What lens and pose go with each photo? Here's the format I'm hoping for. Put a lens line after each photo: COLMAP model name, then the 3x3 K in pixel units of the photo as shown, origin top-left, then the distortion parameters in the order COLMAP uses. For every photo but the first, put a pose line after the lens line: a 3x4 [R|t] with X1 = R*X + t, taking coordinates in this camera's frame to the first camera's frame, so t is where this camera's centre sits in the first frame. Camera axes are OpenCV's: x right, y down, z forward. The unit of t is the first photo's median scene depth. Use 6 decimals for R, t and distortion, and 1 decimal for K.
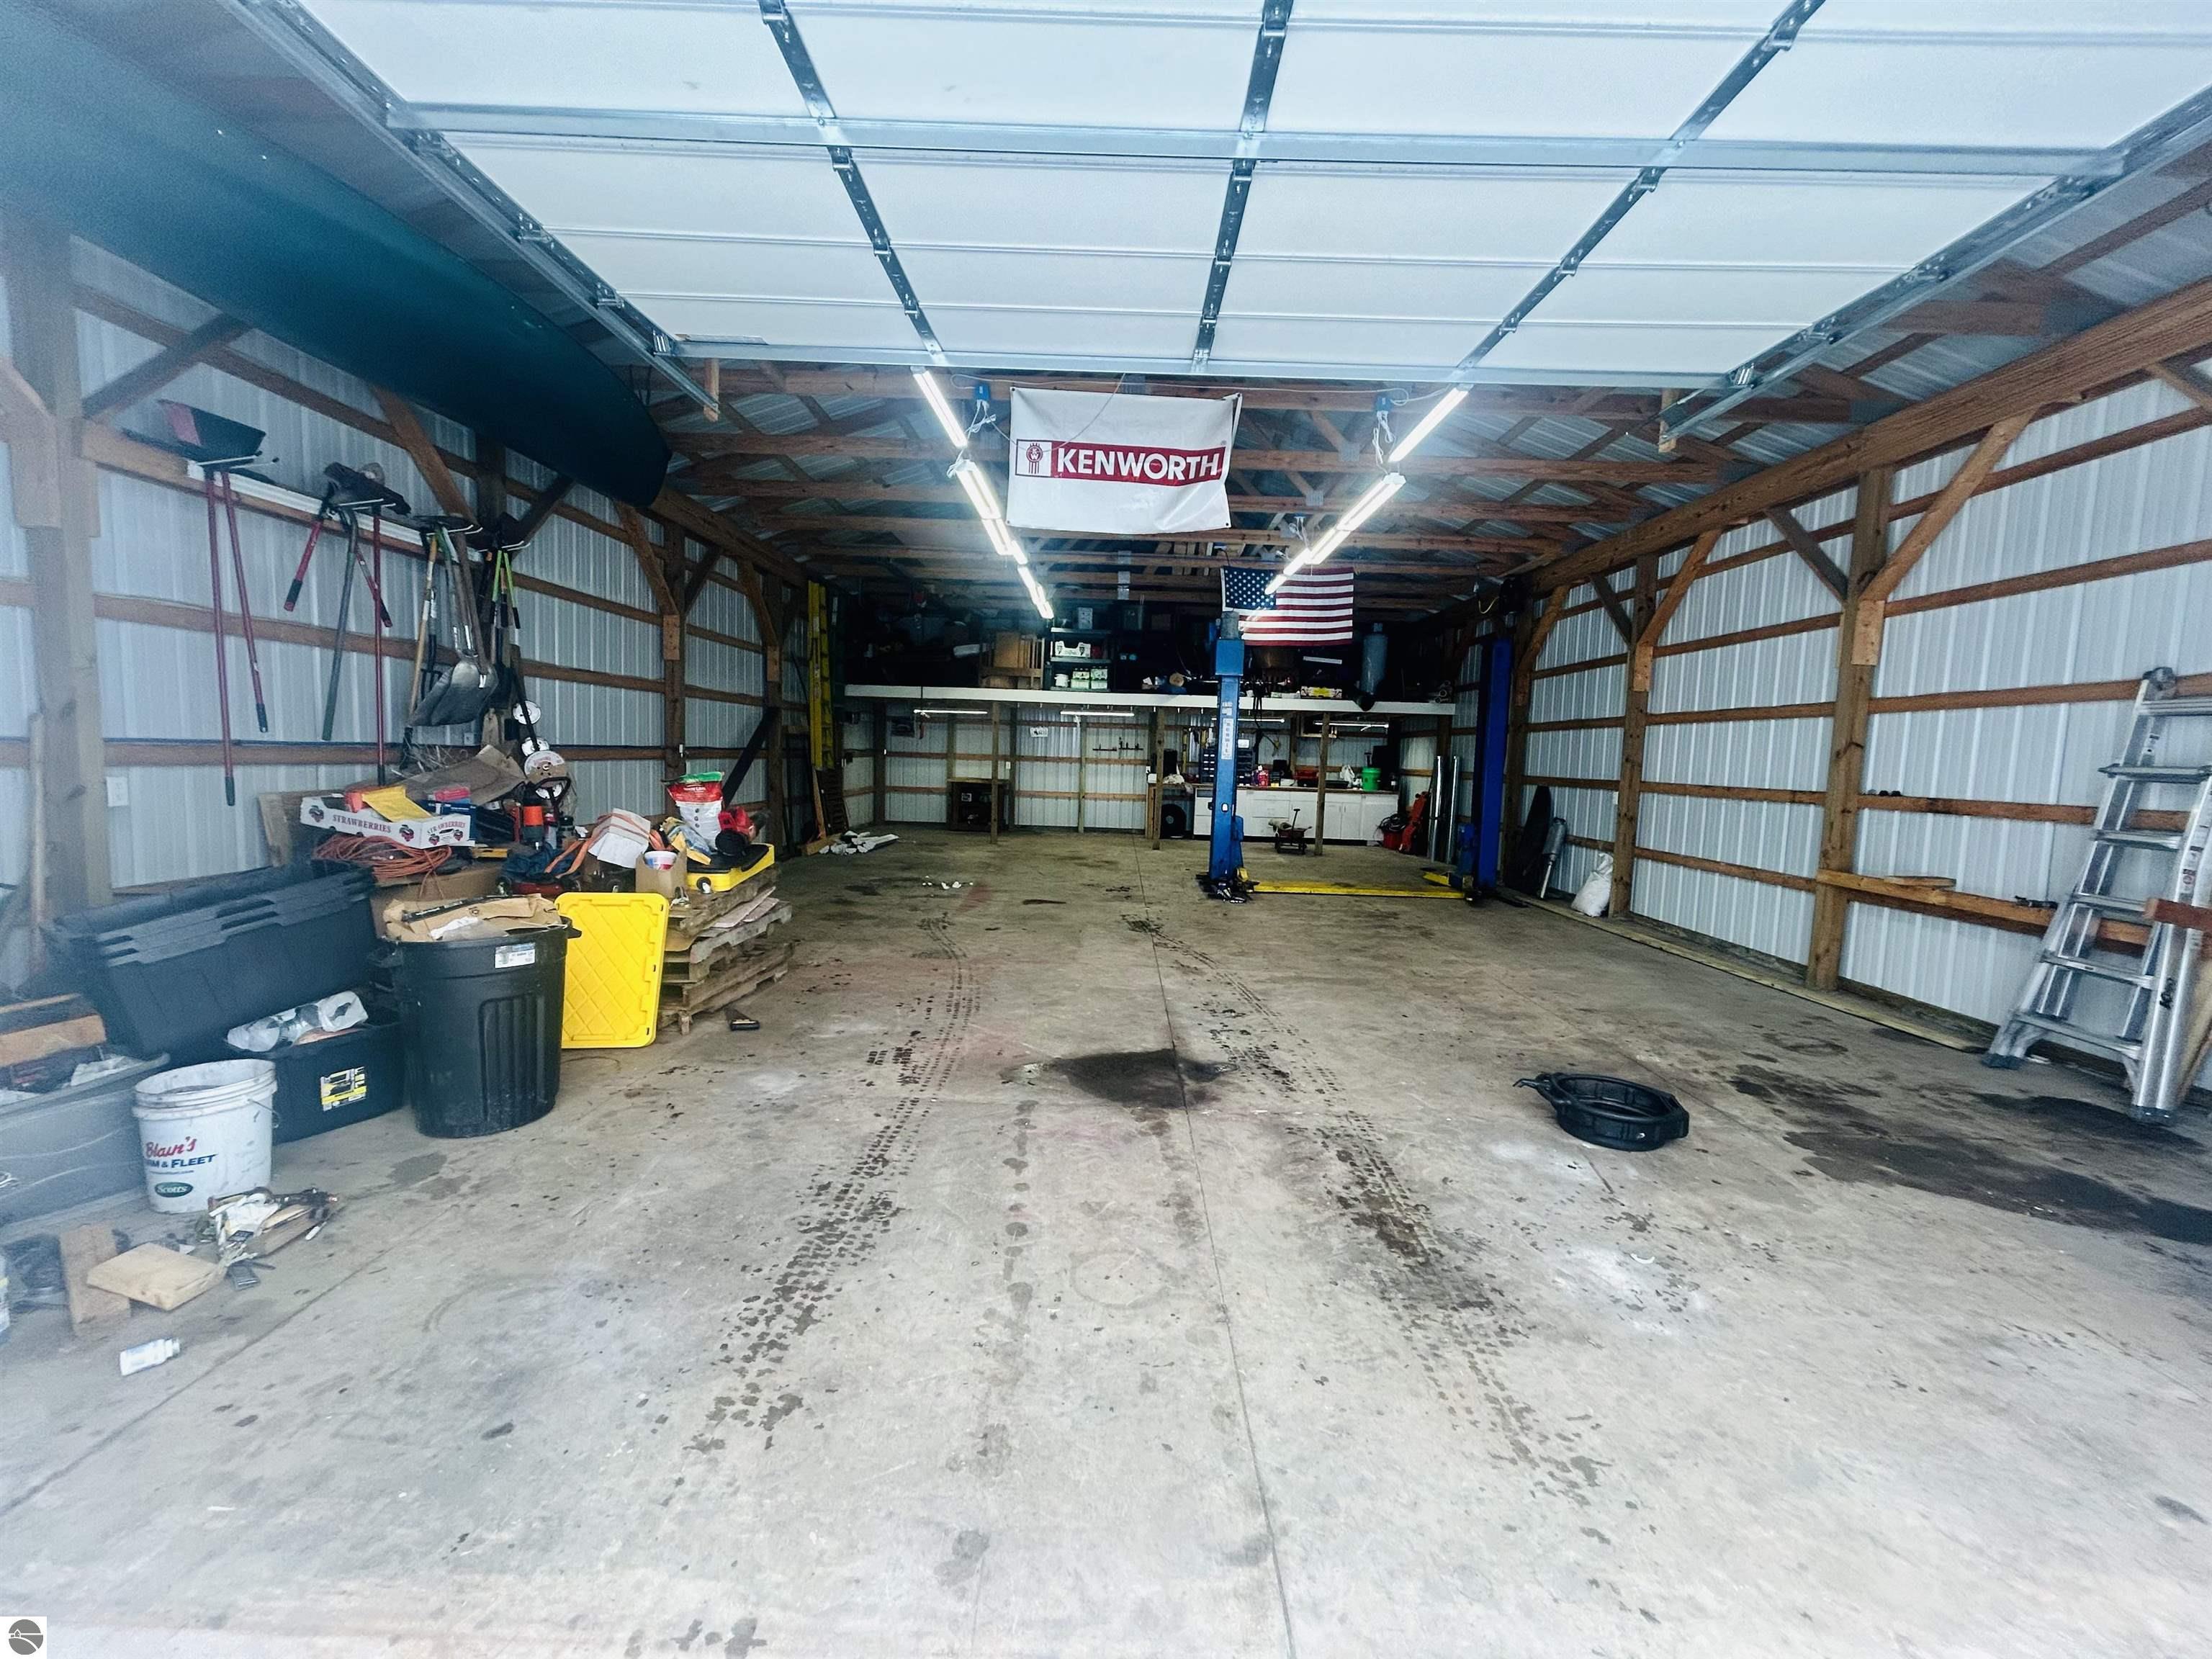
lens RADIAL K [[889.8, 0, 1106.0], [0, 889.8, 829.5], [0, 0, 1]] dist [0.001465, -0.000888]
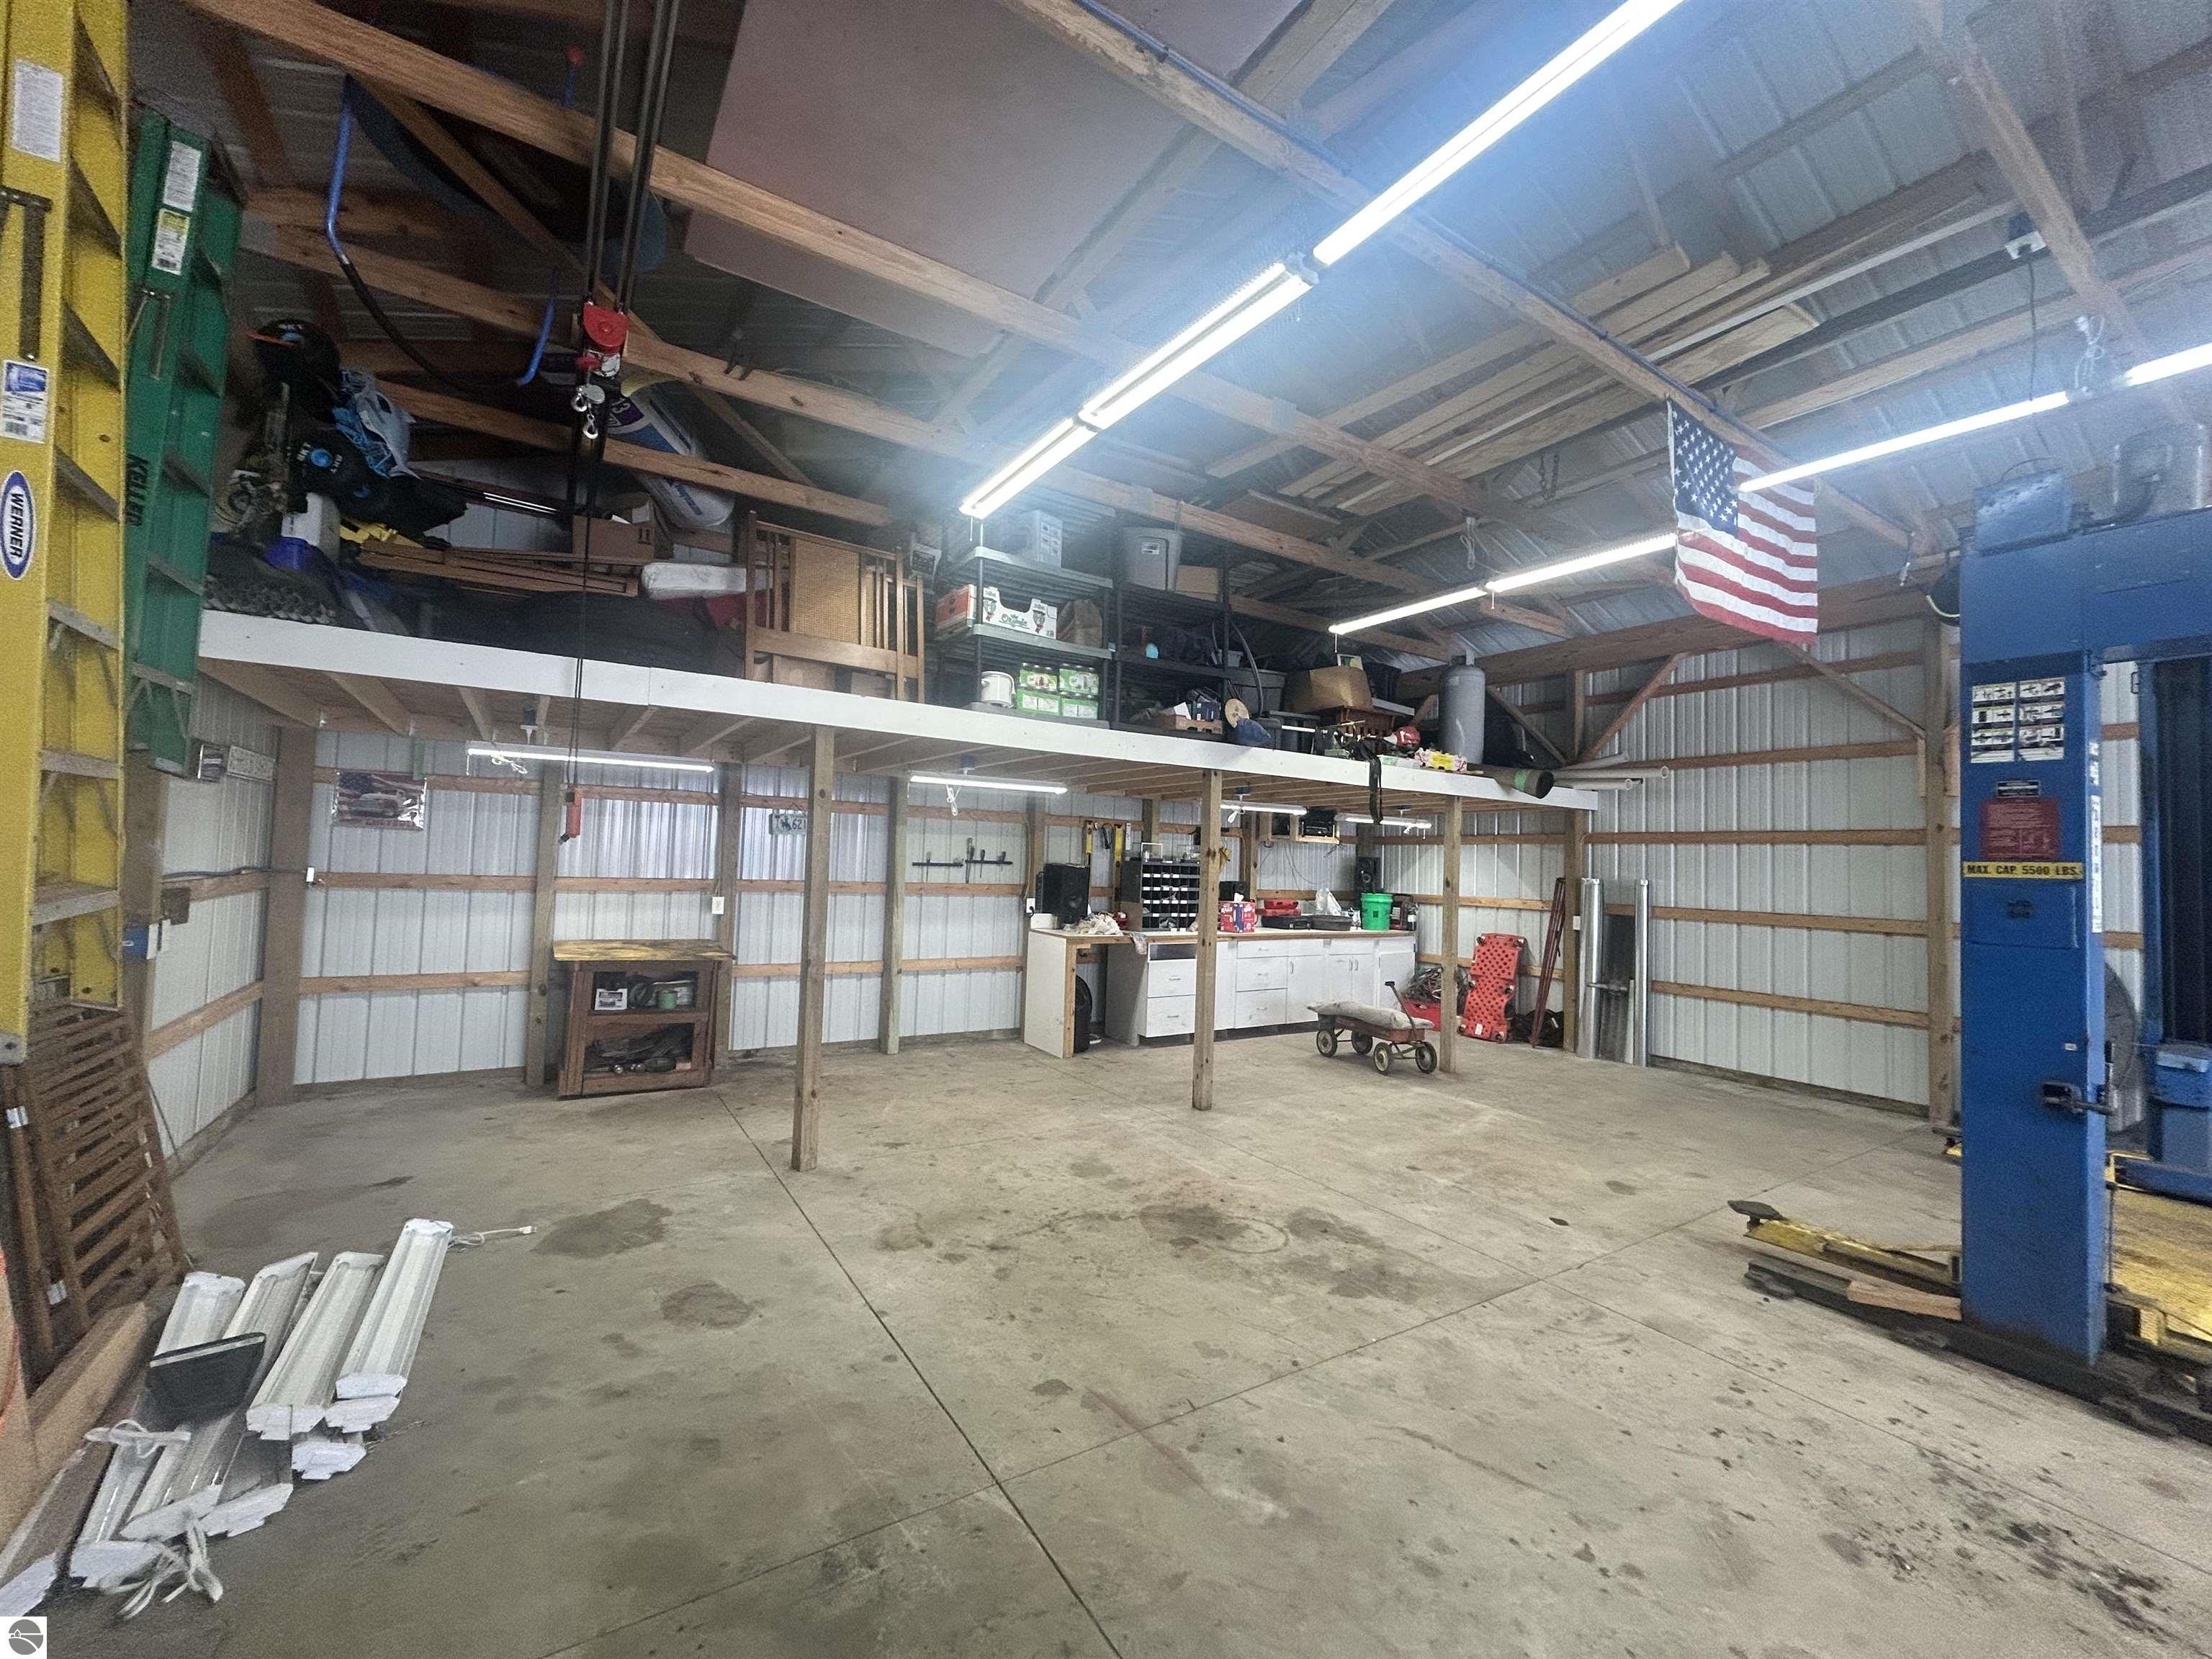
lens RADIAL K [[889.8, 0, 1106.0], [0, 889.8, 829.5], [0, 0, 1]] dist [0.001465, -0.000888]
pose [[0.836982, 0.016844, 0.546971, -0.191154], [0.043370, 0.994340, -0.096986, -0.061912], [-0.545509, 0.104898, 0.831514, 0.592853]]
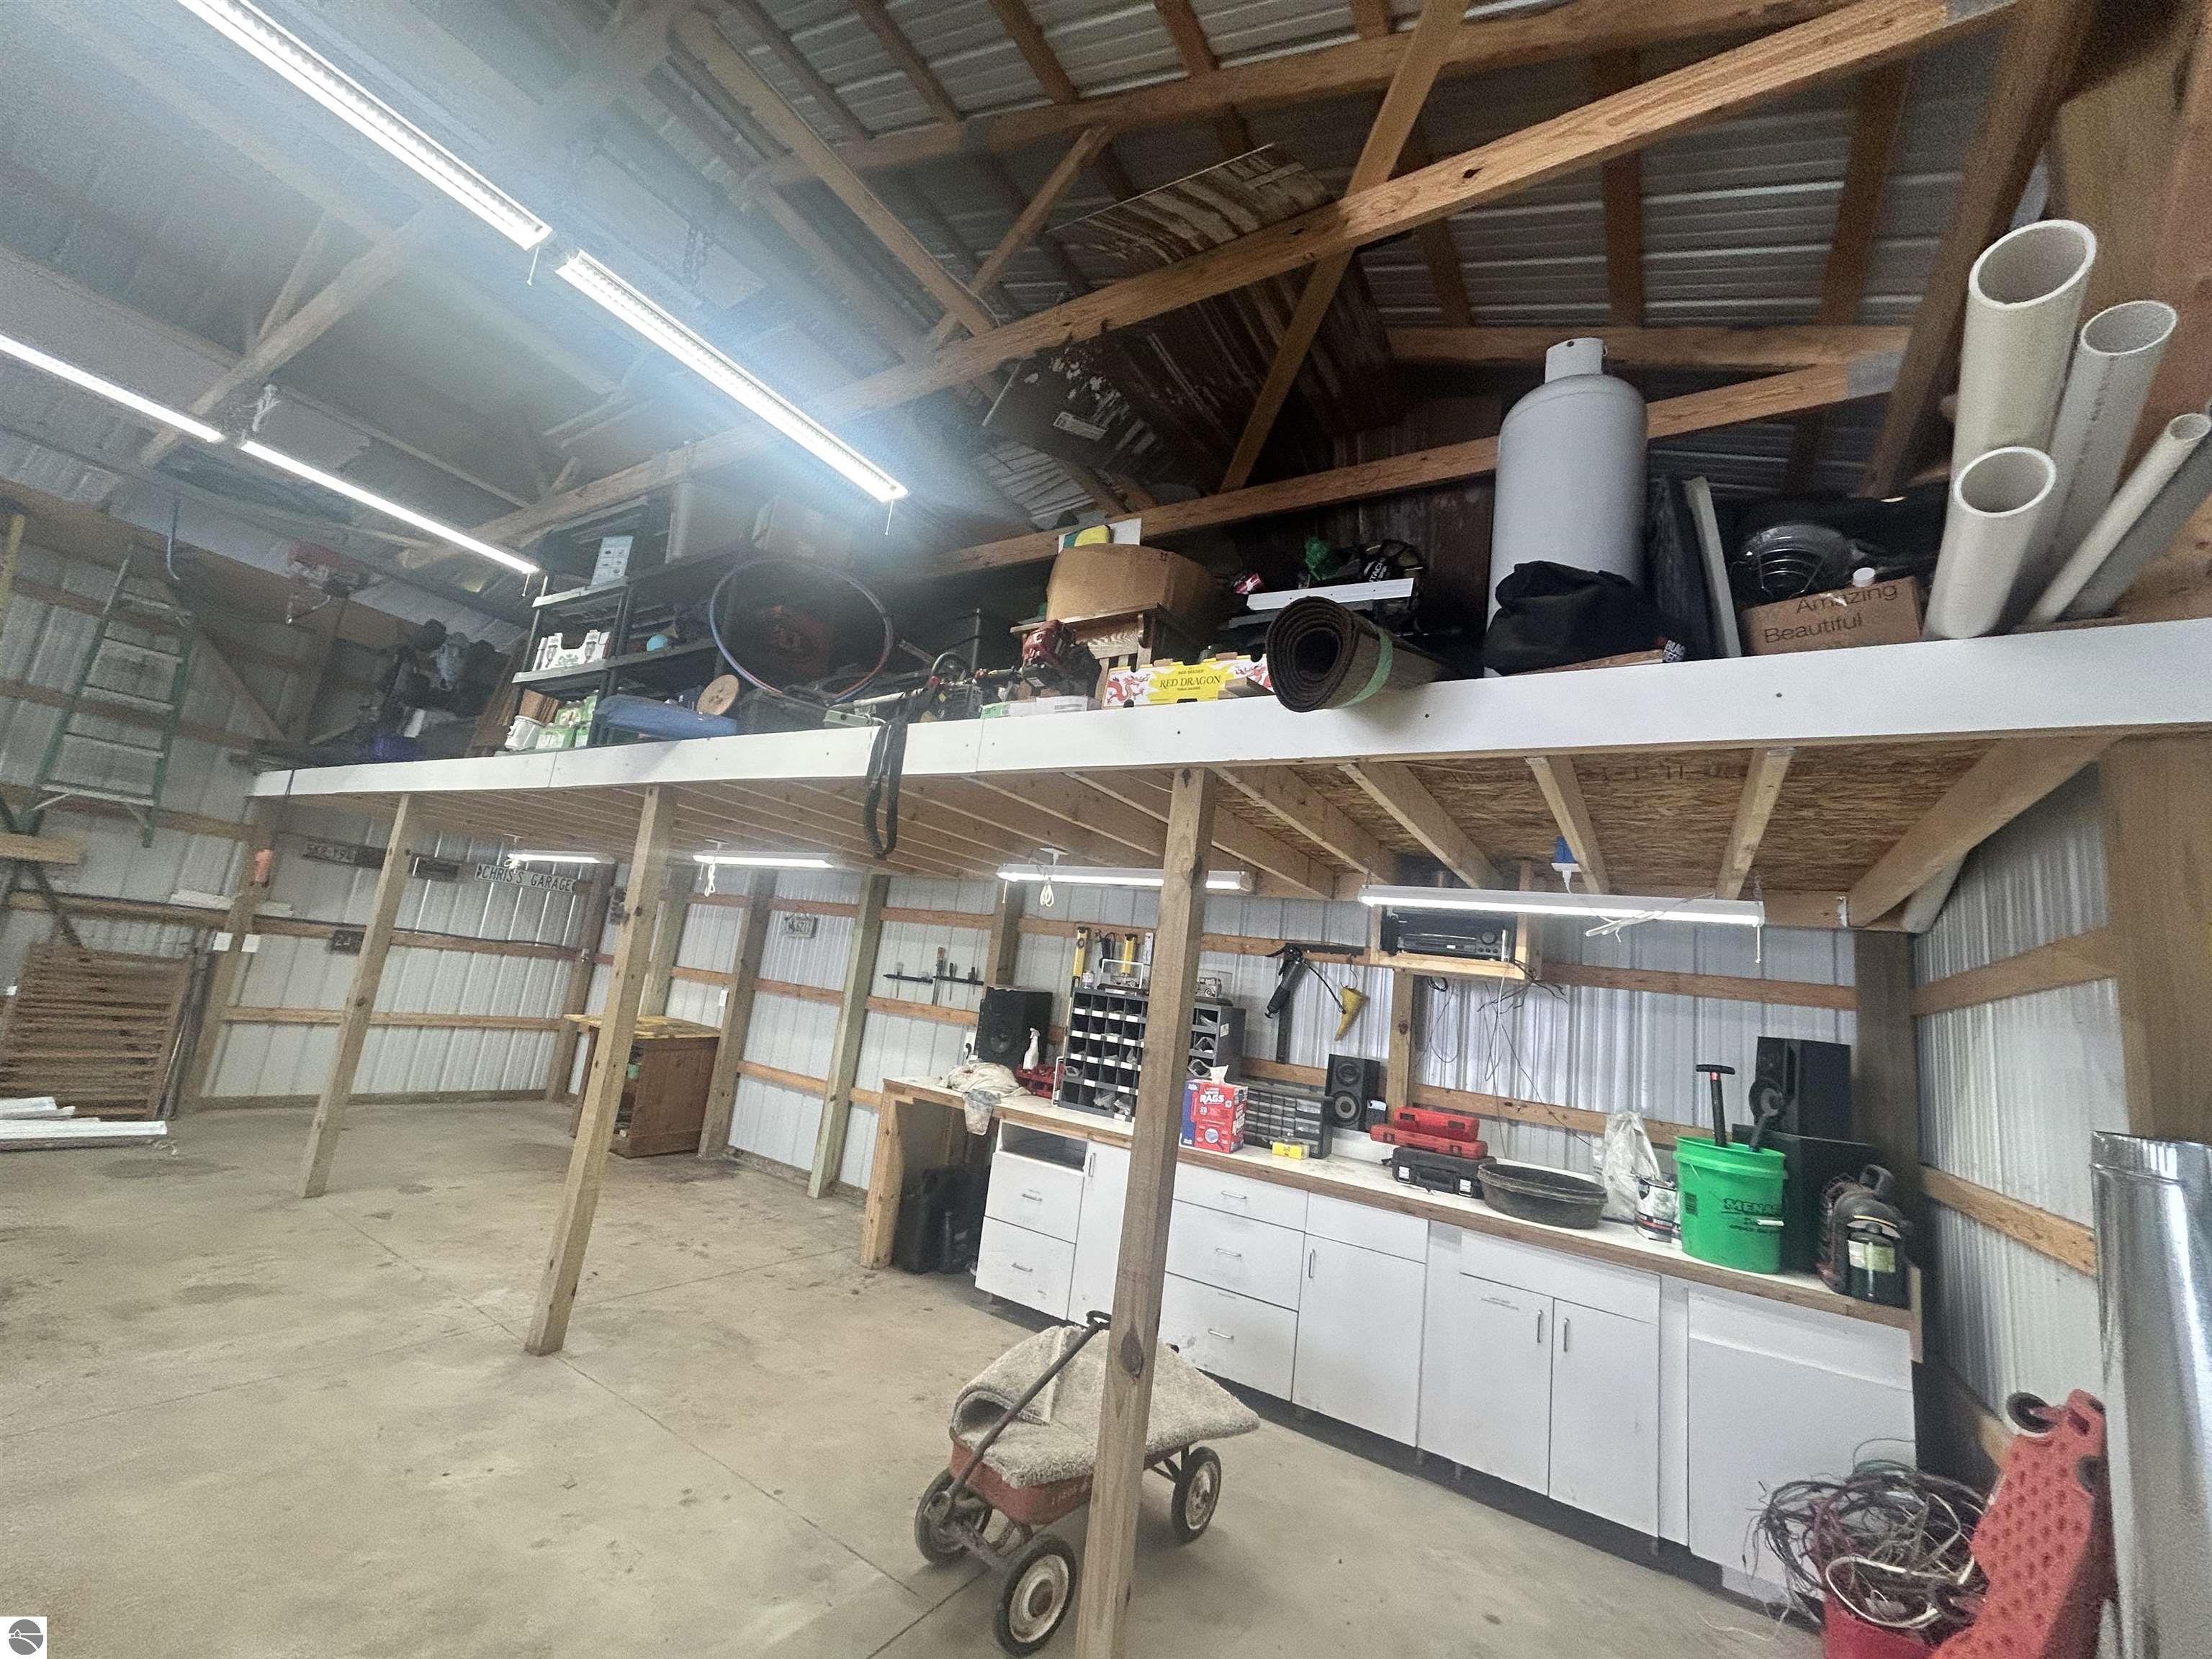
lens RADIAL K [[889.8, 0, 1106.0], [0, 889.8, 829.5], [0, 0, 1]] dist [0.001465, -0.000888]
pose [[0.850624, -0.019915, -0.525398, 0.287401], [-0.143196, 0.952732, -0.267949, -0.063180], [0.505899, 0.303159, 0.807564, 0.749325]]
